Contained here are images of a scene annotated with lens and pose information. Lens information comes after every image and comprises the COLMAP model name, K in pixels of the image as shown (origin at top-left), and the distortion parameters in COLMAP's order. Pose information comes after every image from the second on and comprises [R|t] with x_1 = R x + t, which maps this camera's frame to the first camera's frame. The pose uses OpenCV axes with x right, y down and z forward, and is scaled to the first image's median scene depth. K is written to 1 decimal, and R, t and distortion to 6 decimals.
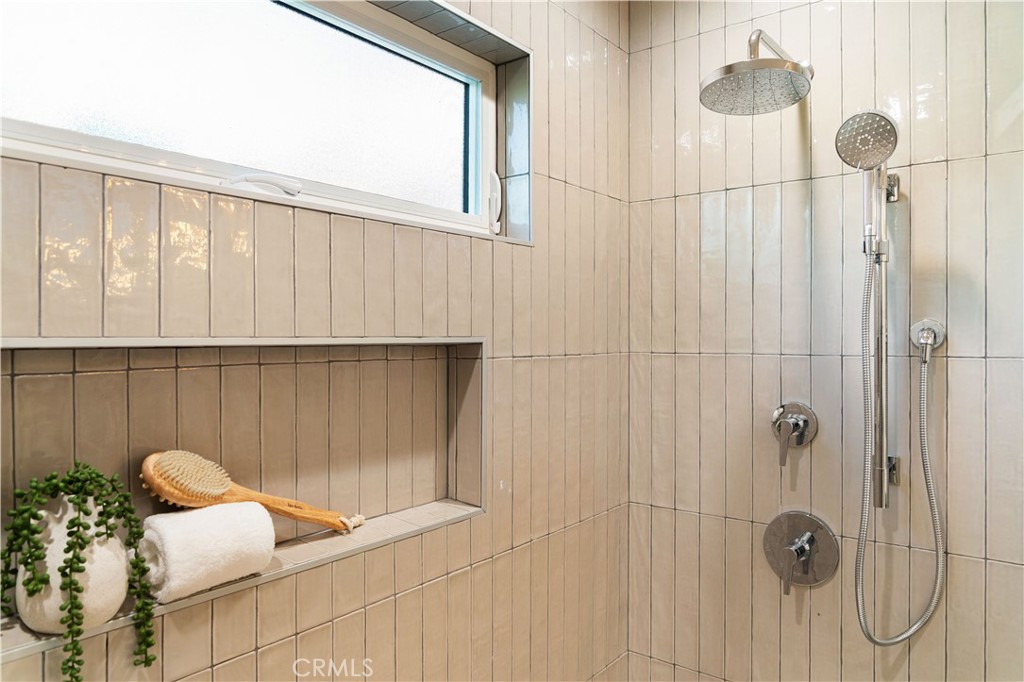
lens RADIAL K [[681.7, 0, 516.1], [0, 681.7, 340.7], [0, 0, 1]] dist [-0.004008, -0.000925]
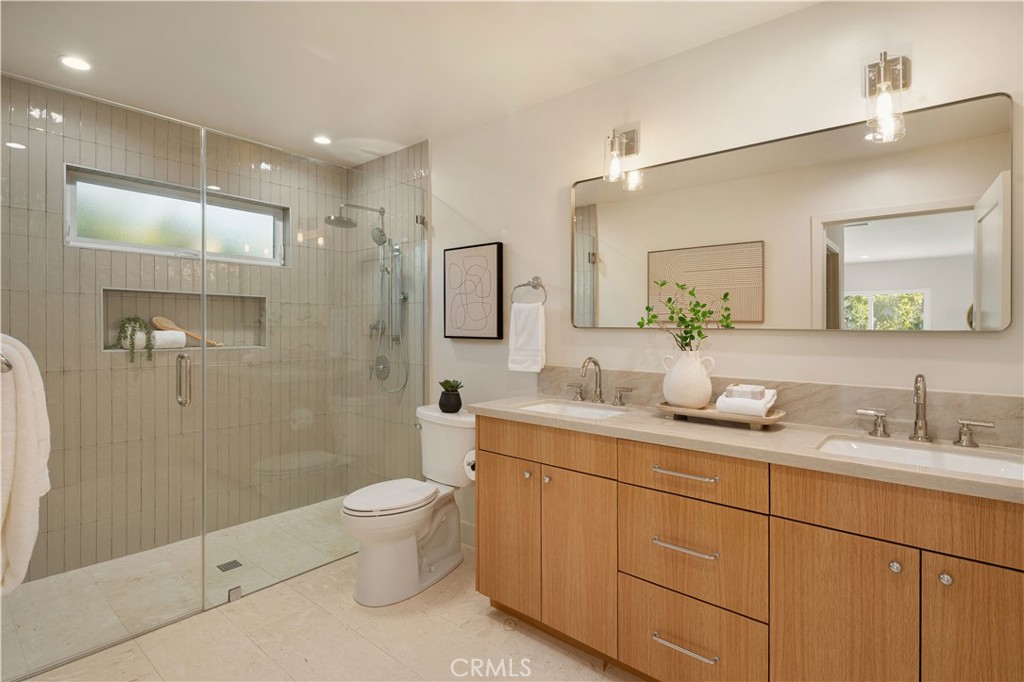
lens RADIAL K [[495.4, 0, 506.8], [0, 495.4, 331.3], [0, 0, 1]] dist [0.000724, -0.003730]
pose [[0.998155, 0.014875, -0.058875, 2.037533], [-0.014439, 0.999865, 0.007824, 0.214603], [0.058983, -0.006959, 0.998235, -2.176629]]
